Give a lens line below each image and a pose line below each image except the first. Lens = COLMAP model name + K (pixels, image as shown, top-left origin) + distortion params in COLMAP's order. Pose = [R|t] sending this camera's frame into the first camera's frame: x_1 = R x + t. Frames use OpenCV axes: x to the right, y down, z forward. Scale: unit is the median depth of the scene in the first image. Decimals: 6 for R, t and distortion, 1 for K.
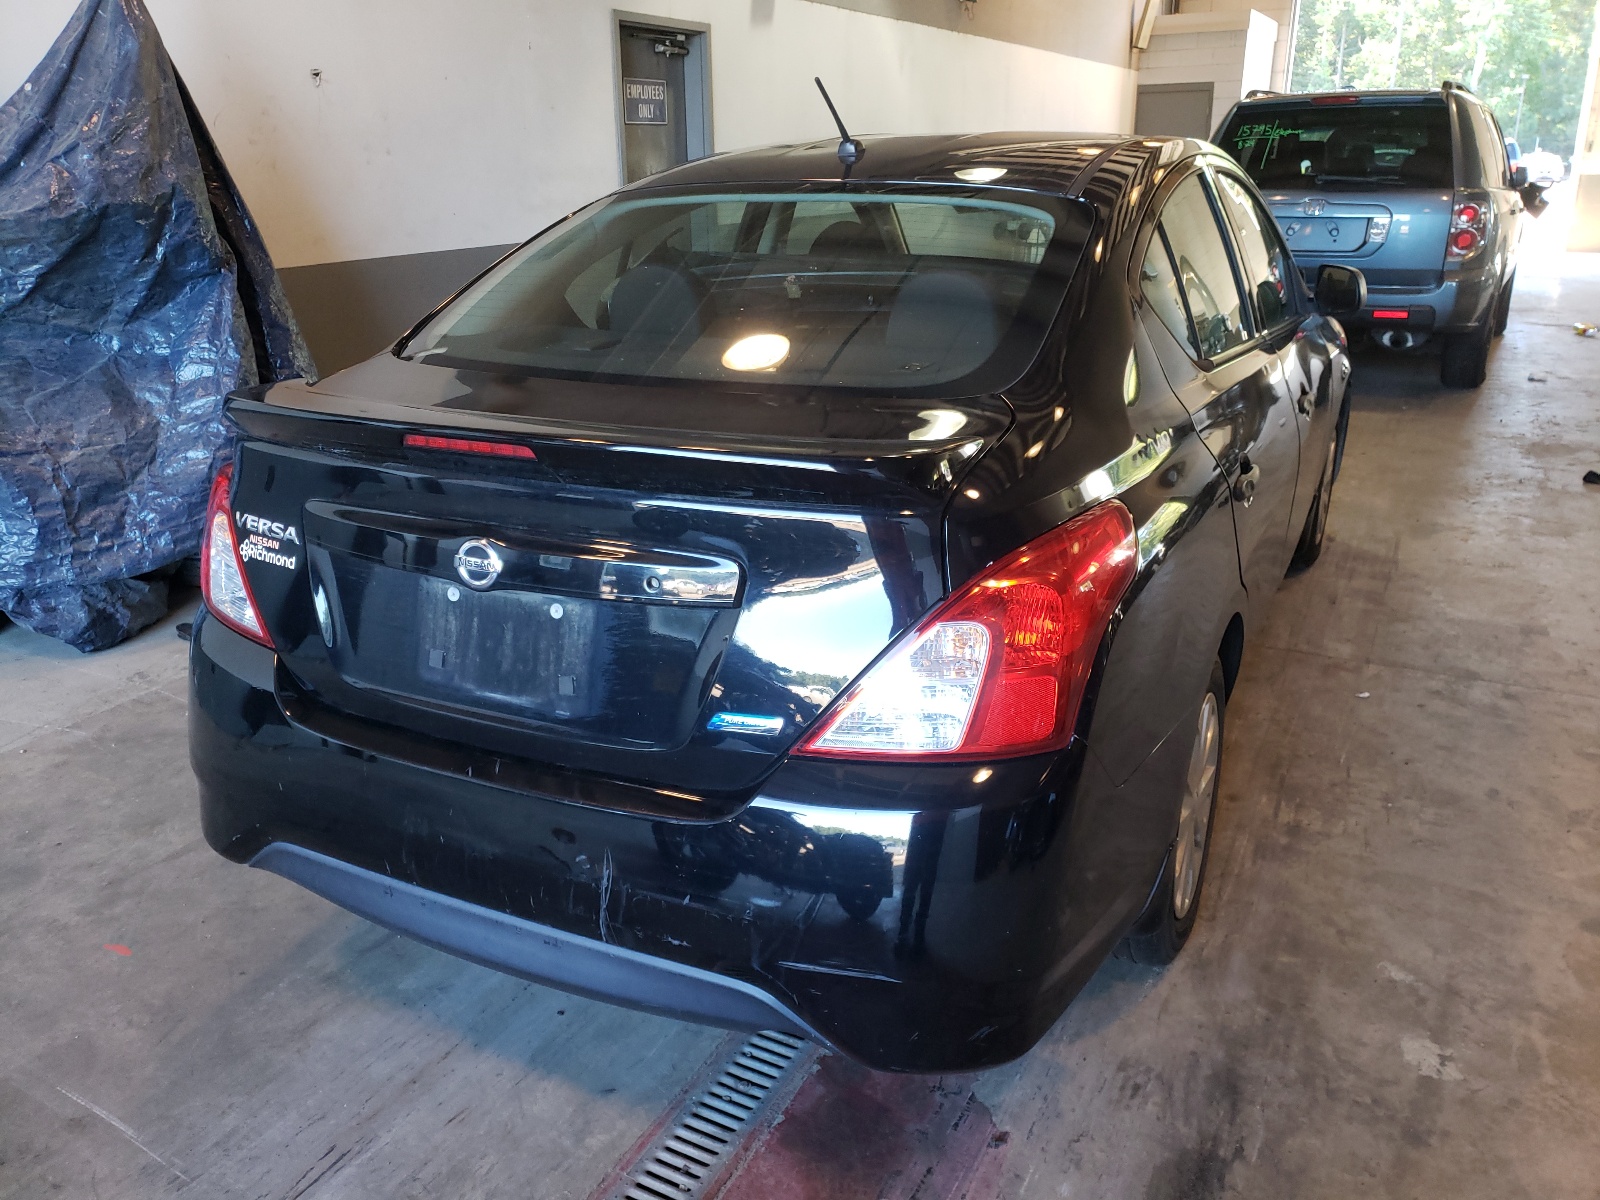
lens RADIAL K [[1217.9, 0, 800.0], [0, 1217.9, 600.0], [0, 0, 1]] dist [0.020454, 0.008110]
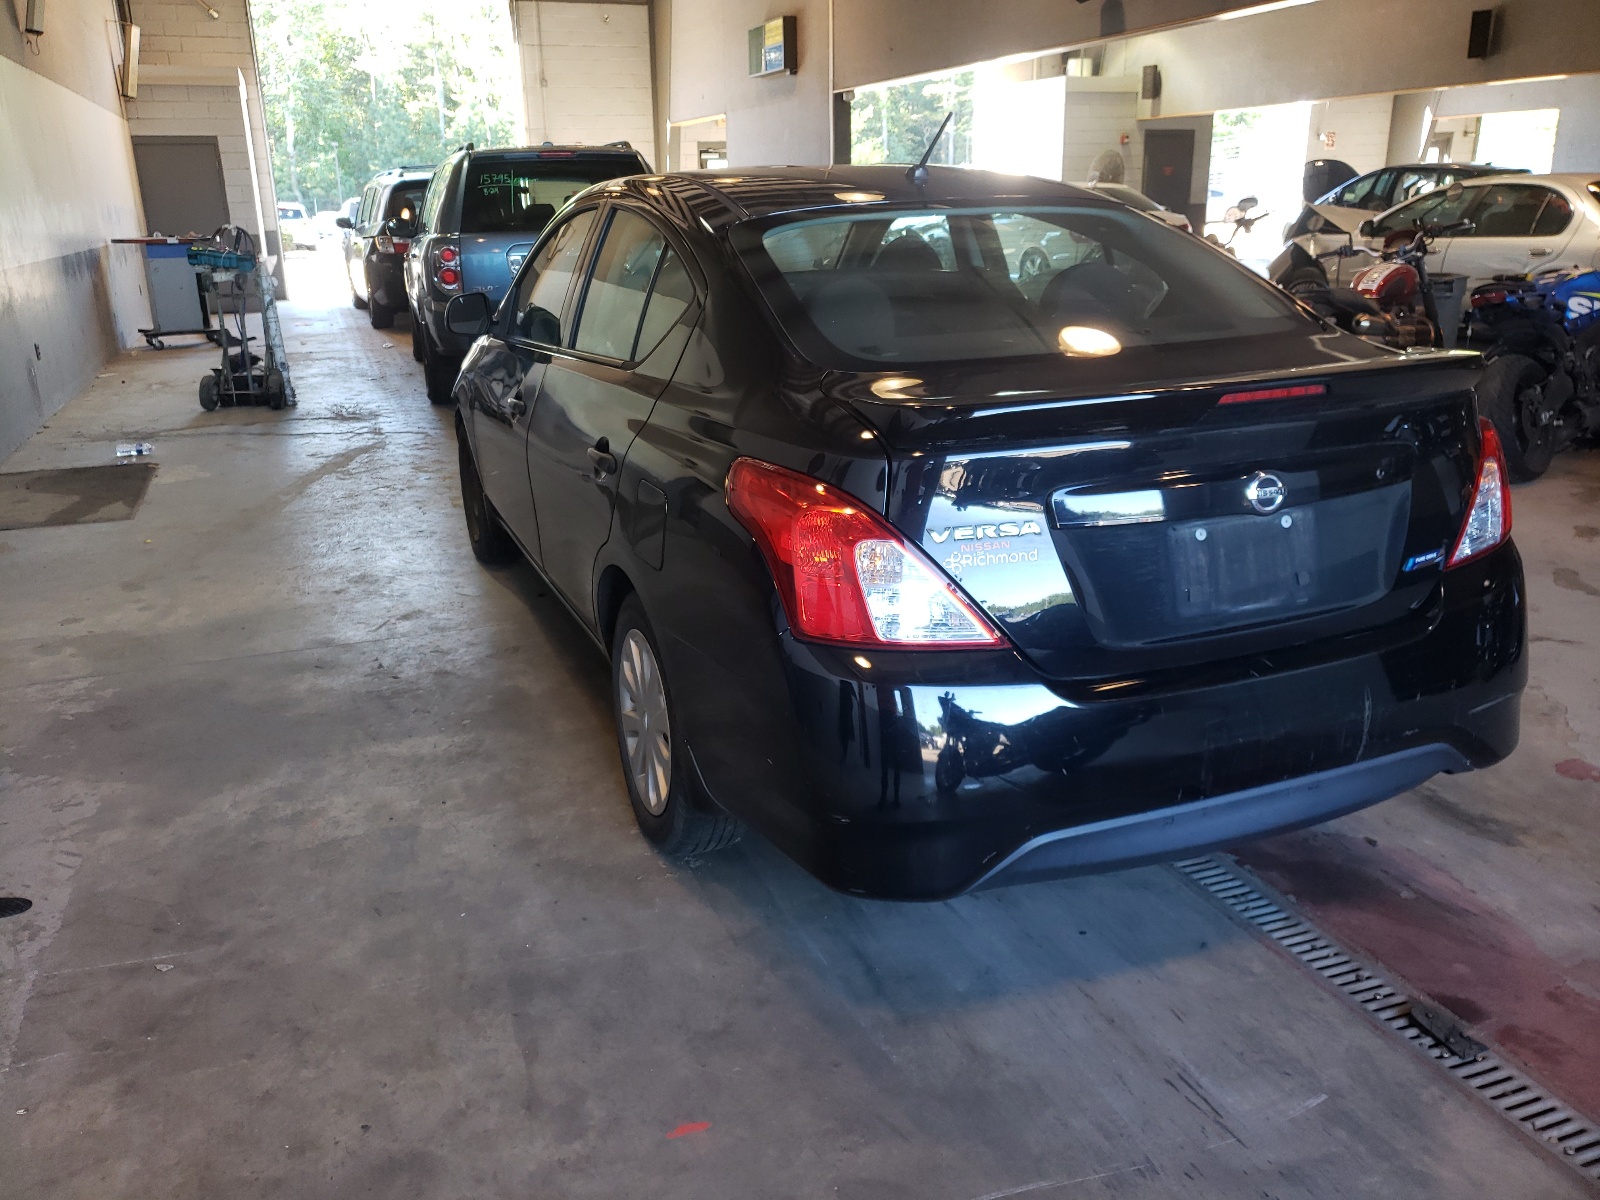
lens RADIAL K [[1206.5, 0, 797.2], [0, 1206.5, 583.4], [0, 0, 1]] dist [0.007828, 0.005157]
pose [[0.676649, -0.228545, 0.699938, -1.134781], [0.263453, 0.962823, 0.059696, -0.107911], [-0.687560, 0.144008, 0.711704, 0.377233]]
